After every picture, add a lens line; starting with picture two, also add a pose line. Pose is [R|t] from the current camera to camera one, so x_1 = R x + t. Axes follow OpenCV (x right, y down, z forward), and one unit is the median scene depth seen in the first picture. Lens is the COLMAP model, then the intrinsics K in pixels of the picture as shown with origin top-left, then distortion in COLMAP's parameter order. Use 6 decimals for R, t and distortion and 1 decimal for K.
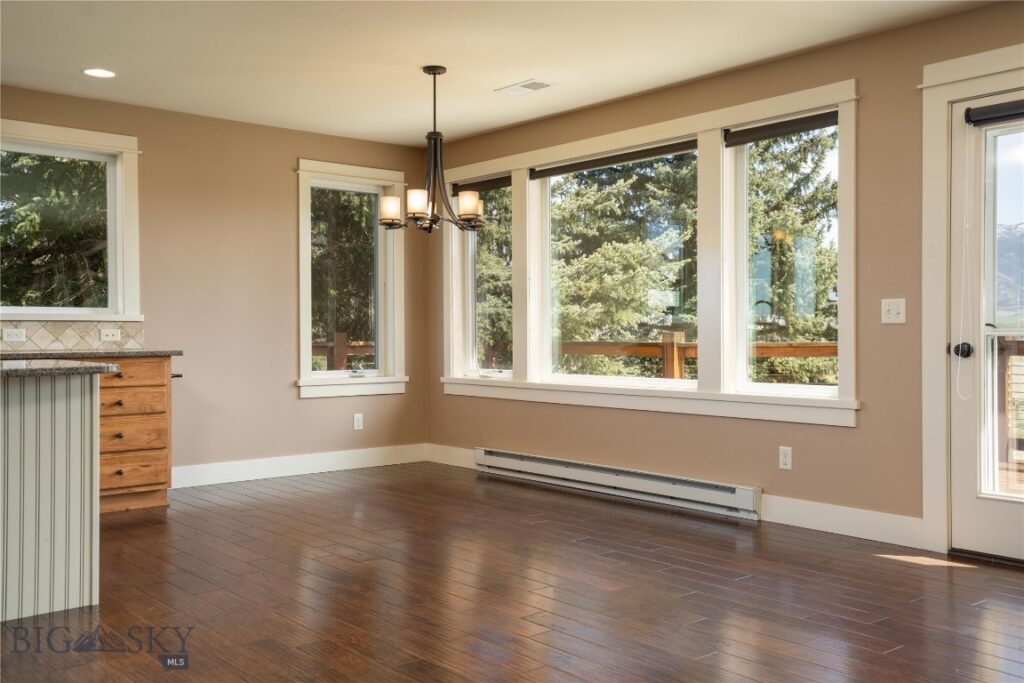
lens RADIAL K [[980.3, 0, 512.0], [0, 980.3, 341.5], [0, 0, 1]] dist [0.008504, 0.009465]
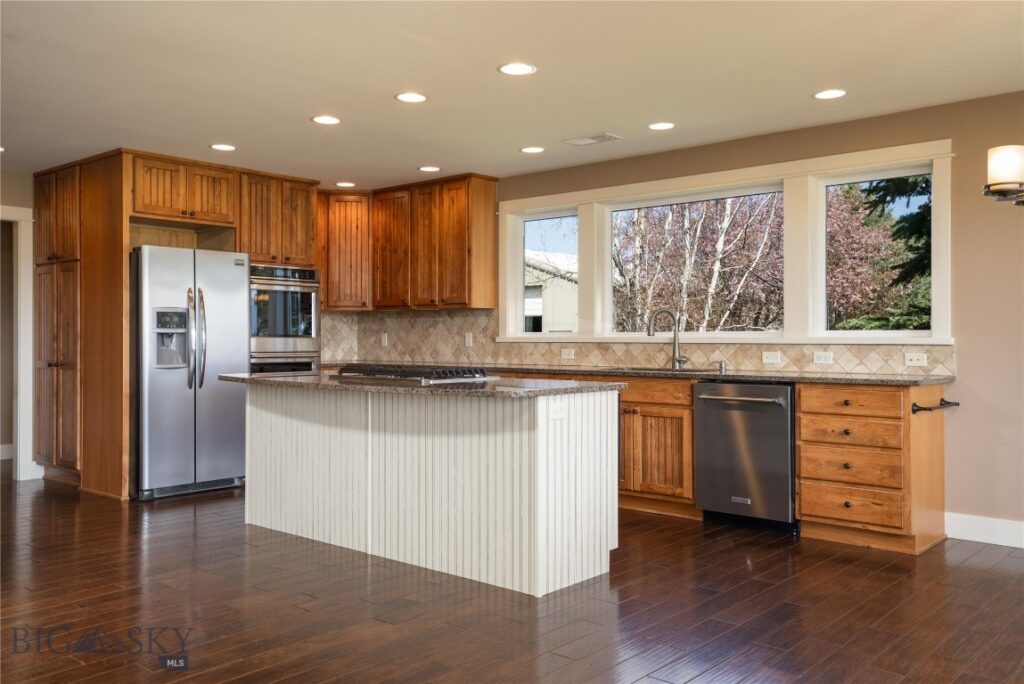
lens RADIAL K [[856.4, 0, 512.0], [0, 856.4, 342.0], [0, 0, 1]] dist [0.002278, 0.003042]
pose [[0.174547, 0.005478, -0.984634, 0.646865], [-0.013943, 0.999898, 0.003091, -0.040514], [0.984550, 0.013189, 0.174606, 0.954117]]
